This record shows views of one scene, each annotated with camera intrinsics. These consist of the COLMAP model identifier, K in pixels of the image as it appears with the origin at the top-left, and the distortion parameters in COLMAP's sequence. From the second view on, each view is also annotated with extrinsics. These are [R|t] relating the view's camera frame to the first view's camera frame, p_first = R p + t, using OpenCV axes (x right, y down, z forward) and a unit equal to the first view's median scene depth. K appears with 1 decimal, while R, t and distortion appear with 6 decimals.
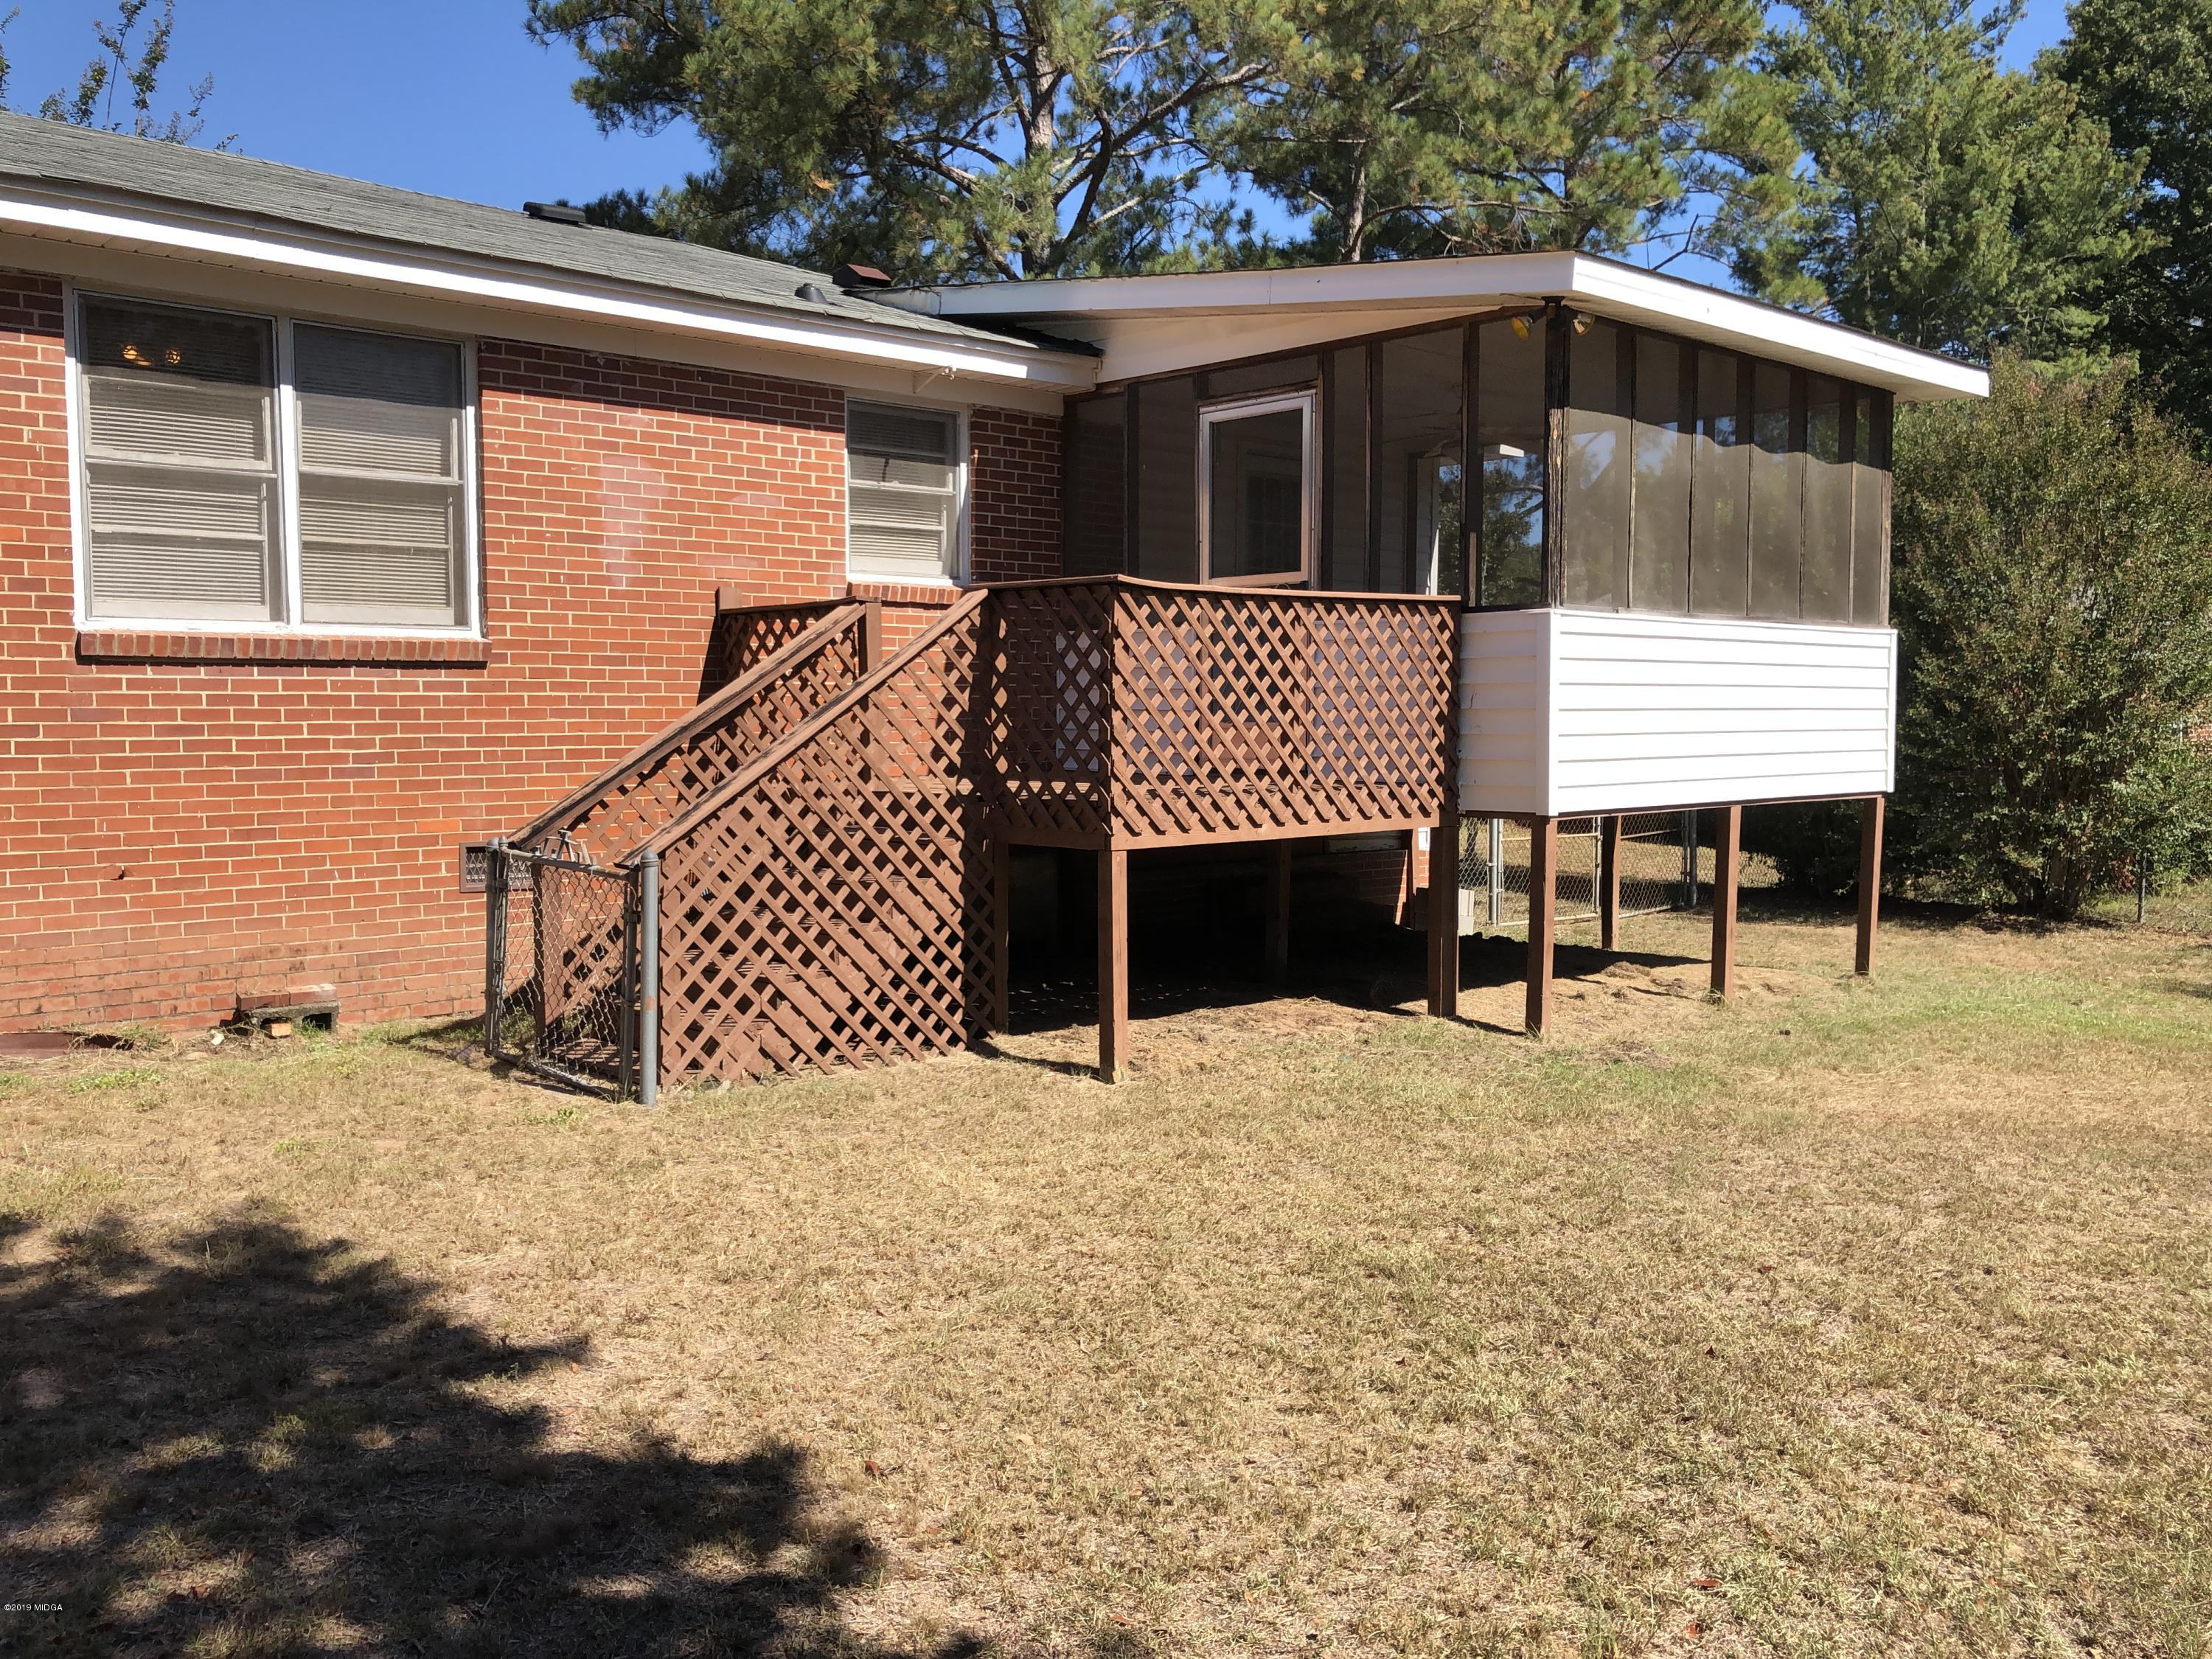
lens RADIAL K [[1838.3, 0, 1109.2], [0, 1838.3, 839.2], [0, 0, 1]] dist [0.056818, -0.074282]
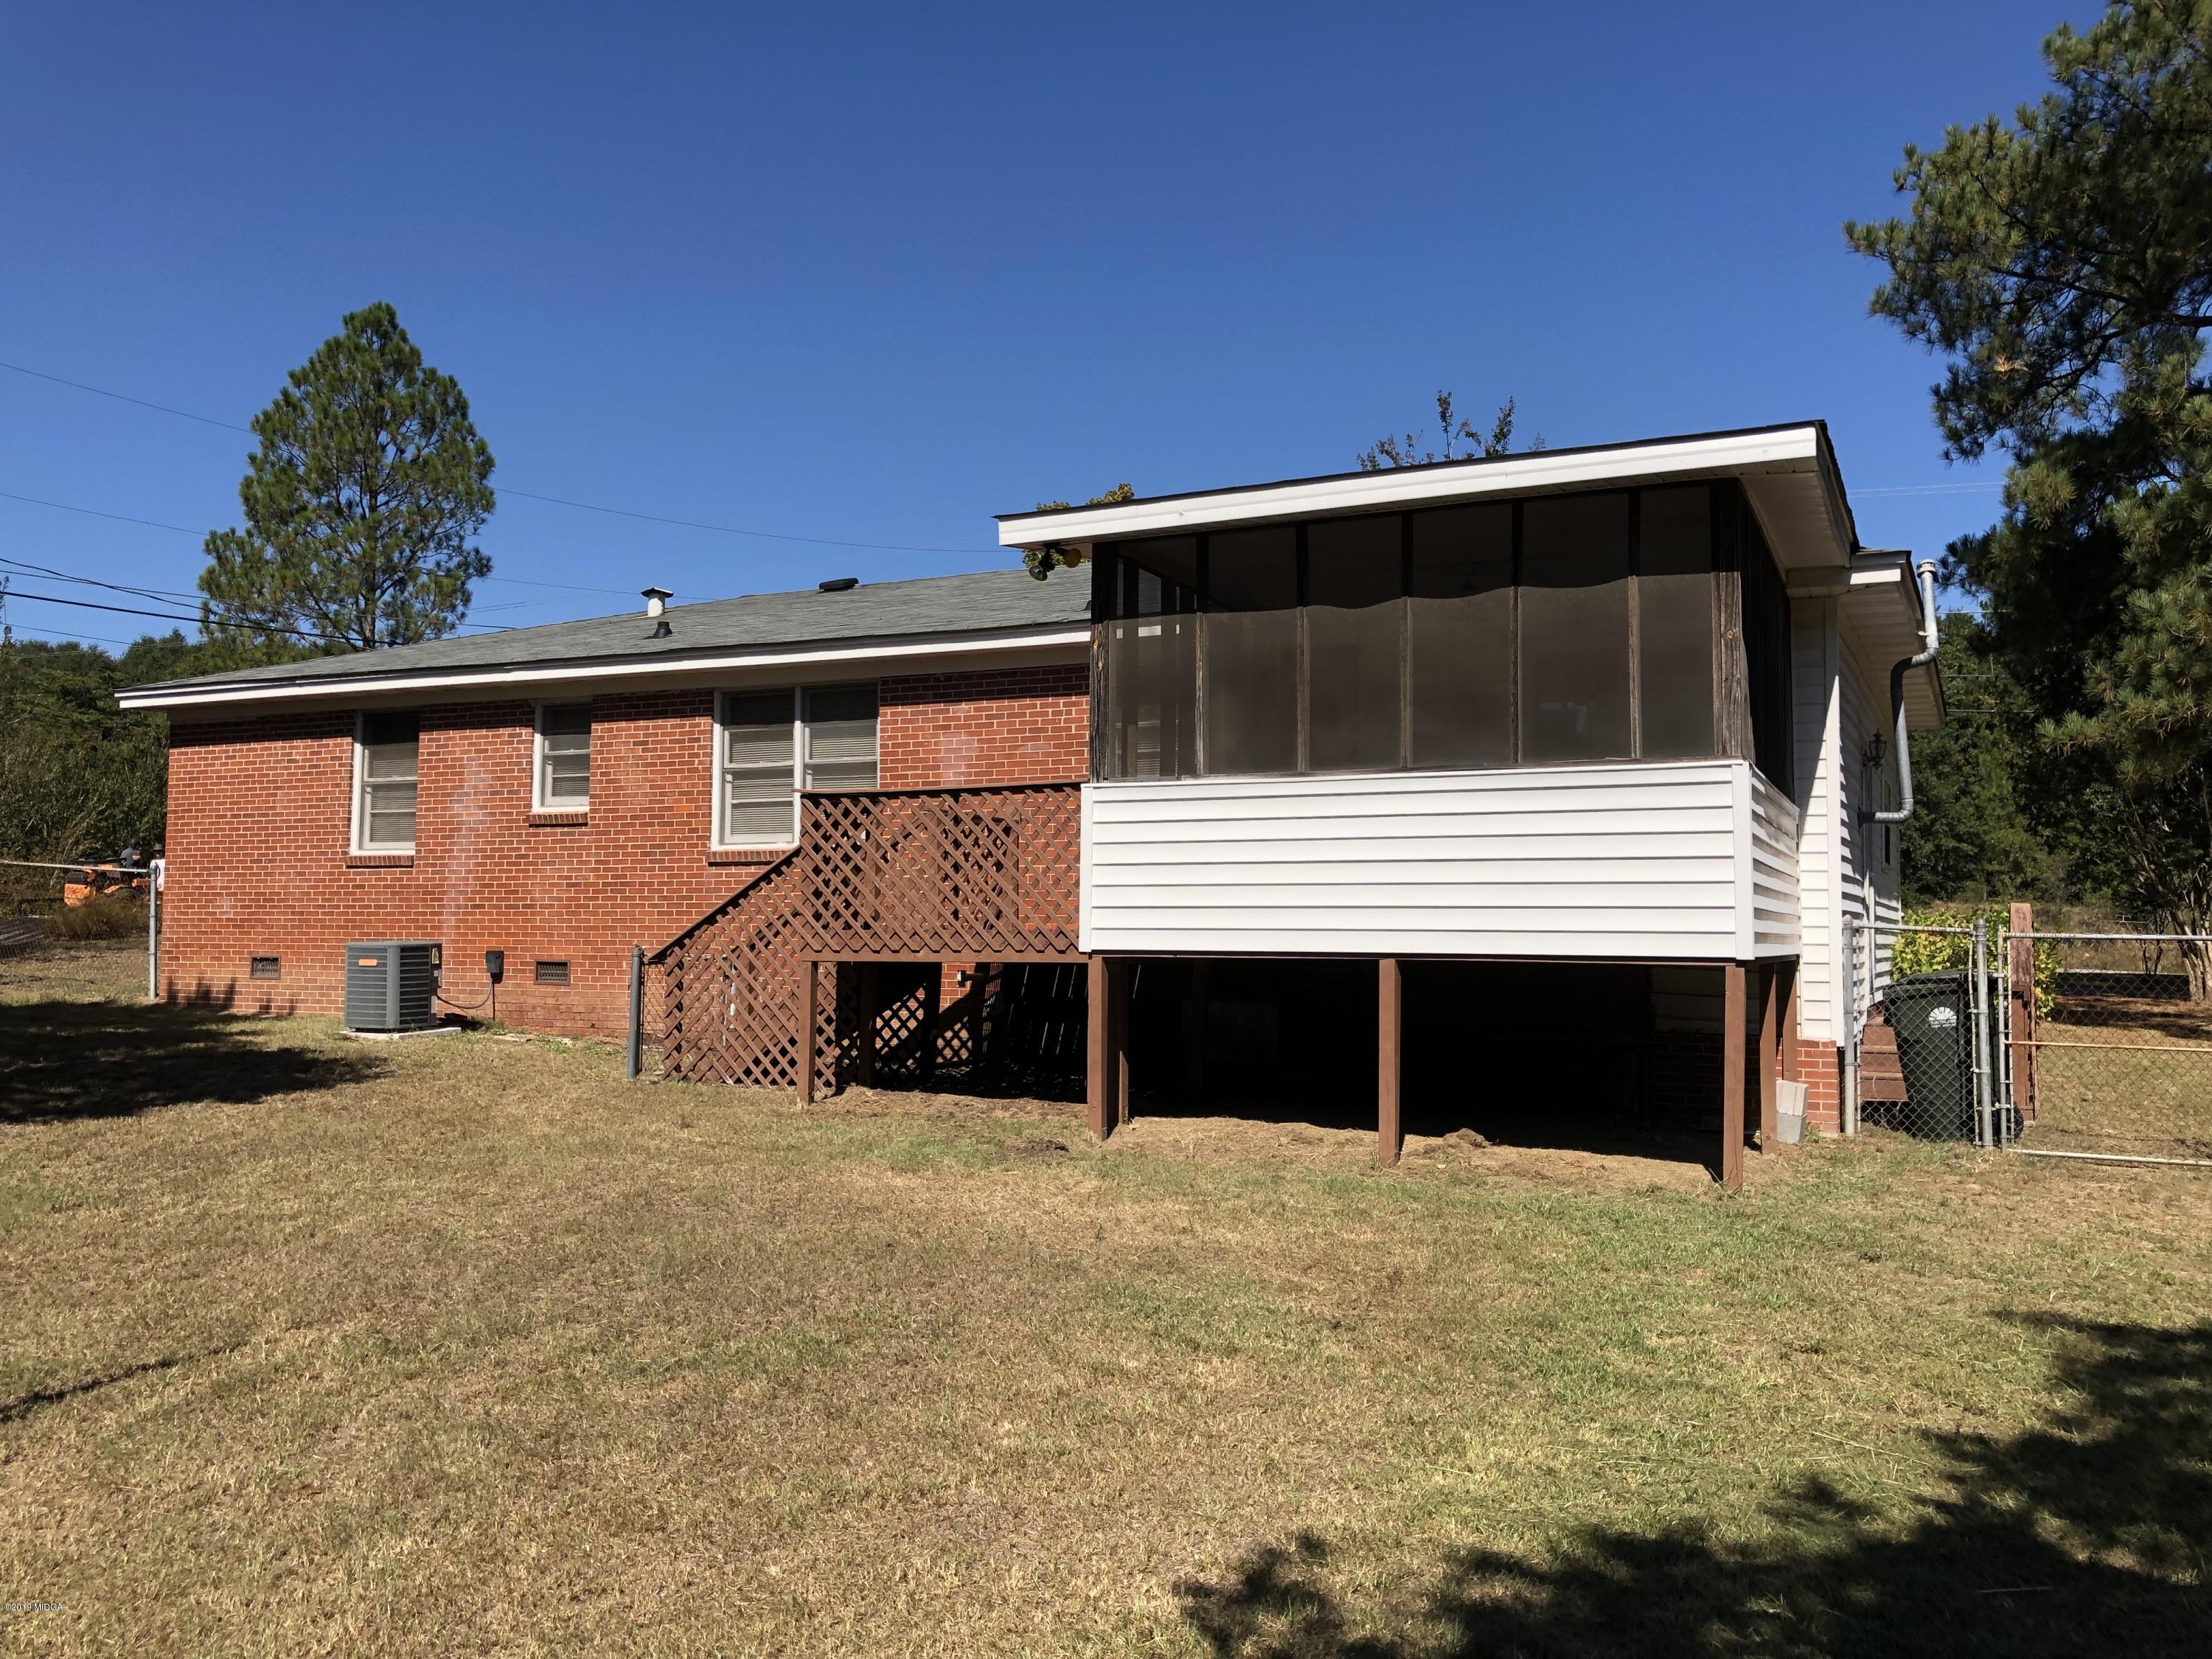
lens RADIAL K [[1838.3, 0, 1099.2], [0, 1838.3, 795.0], [0, 0, 1]] dist [0.056818, -0.074282]
pose [[0.372438, -0.069798, -0.925429, 1.420538], [-0.074047, 0.991754, -0.104600, 0.010276], [0.925098, 0.107482, 0.364199, 0.584429]]
